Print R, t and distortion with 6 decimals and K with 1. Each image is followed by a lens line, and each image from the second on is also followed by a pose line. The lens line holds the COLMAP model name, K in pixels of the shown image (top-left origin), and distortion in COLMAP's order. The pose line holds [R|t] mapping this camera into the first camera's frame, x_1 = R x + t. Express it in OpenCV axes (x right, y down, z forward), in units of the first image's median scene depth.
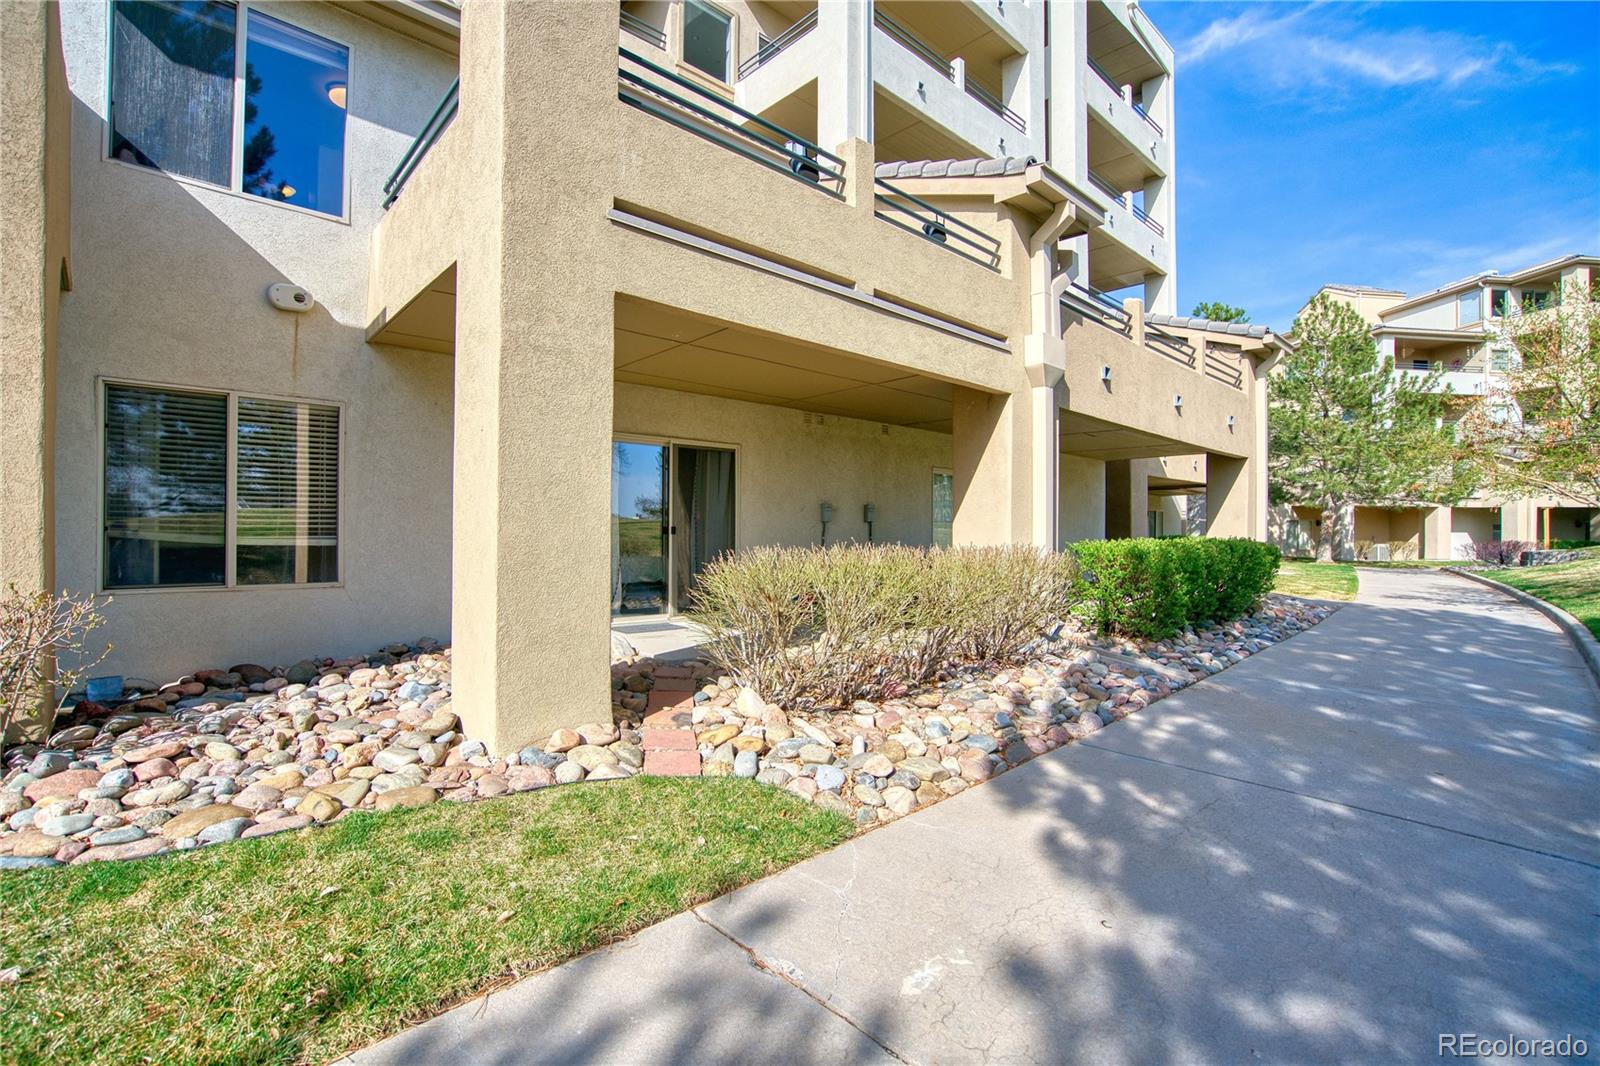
lens RADIAL K [[735.5, 0, 797.8], [0, 735.5, 532.5], [0, 0, 1]] dist [-0.036123, 0.010066]
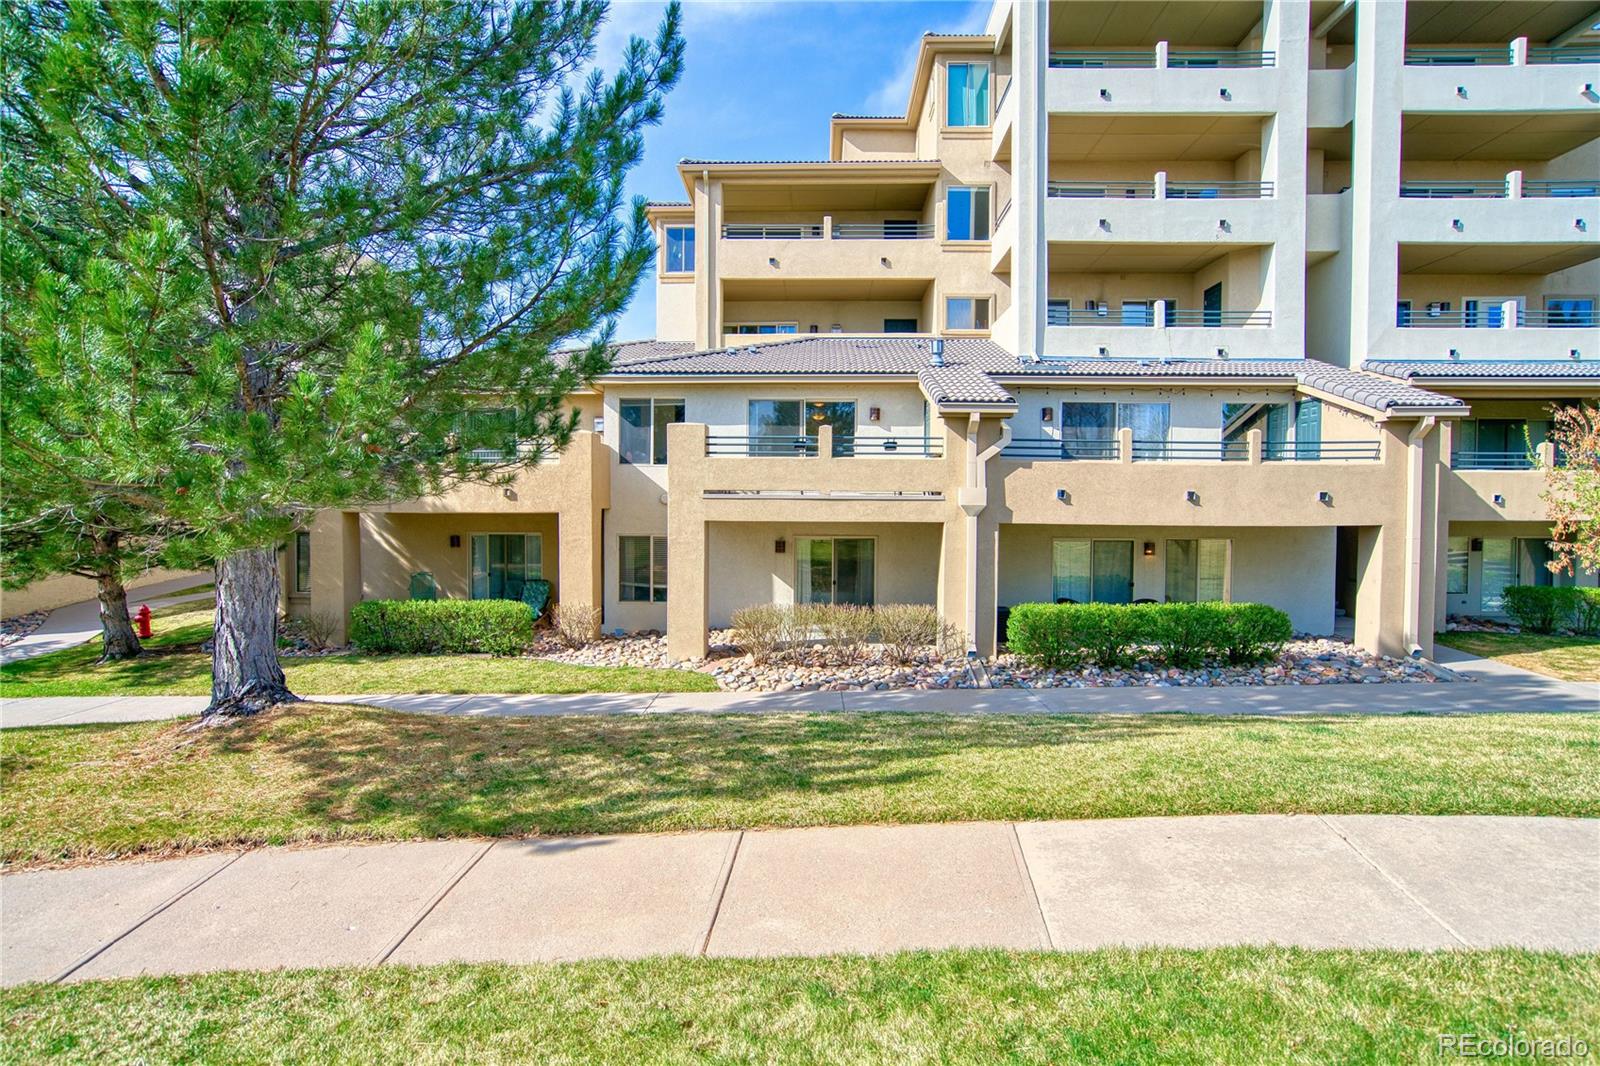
lens RADIAL K [[878.0, 0, 798.6], [0, 878.0, 531.8], [0, 0, 1]] dist [-0.005406, 0.000016]
pose [[0.711098, 0.021061, -0.702778, 2.671763], [0.000161, 0.999546, 0.030117, -0.395777], [0.703093, -0.021529, 0.710772, -1.381653]]
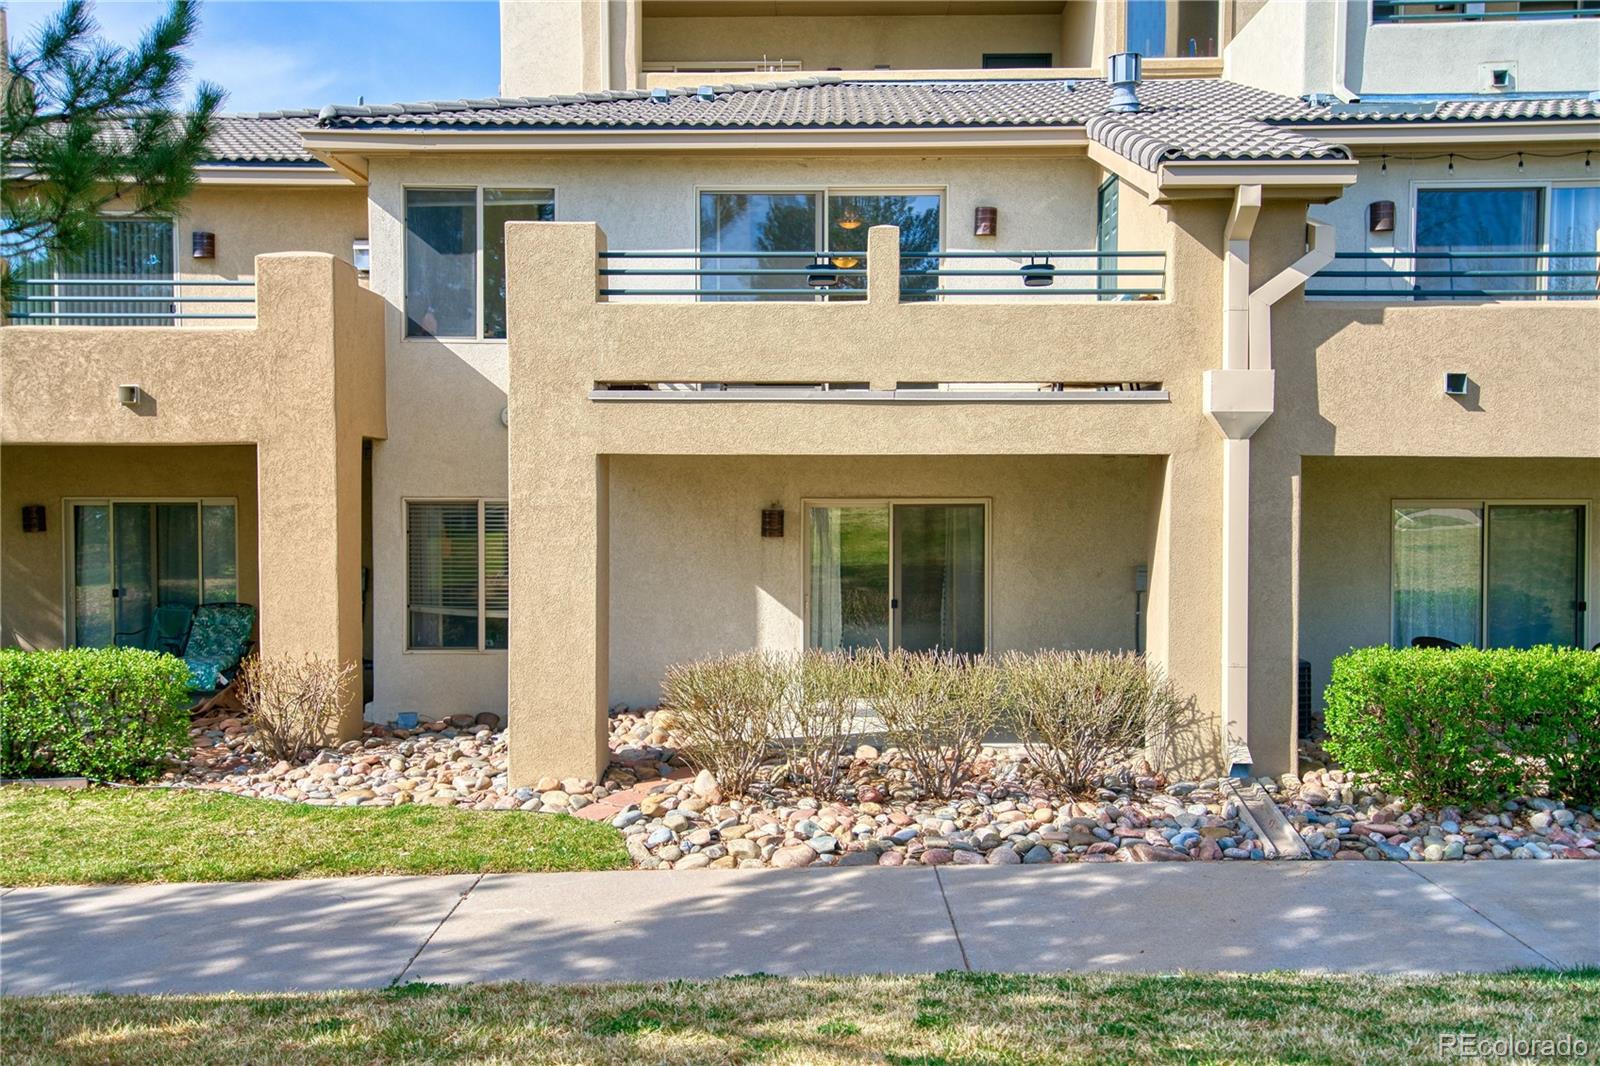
lens RADIAL K [[1524.2, 0, 807.5], [0, 1524.2, 530.4], [0, 0, 1]] dist [0.090561, 0.000000]
pose [[0.722013, 0.016865, -0.691674, 1.916454], [0.004201, 0.999578, 0.028758, -0.270440], [0.691867, -0.023670, 0.721637, -0.713355]]
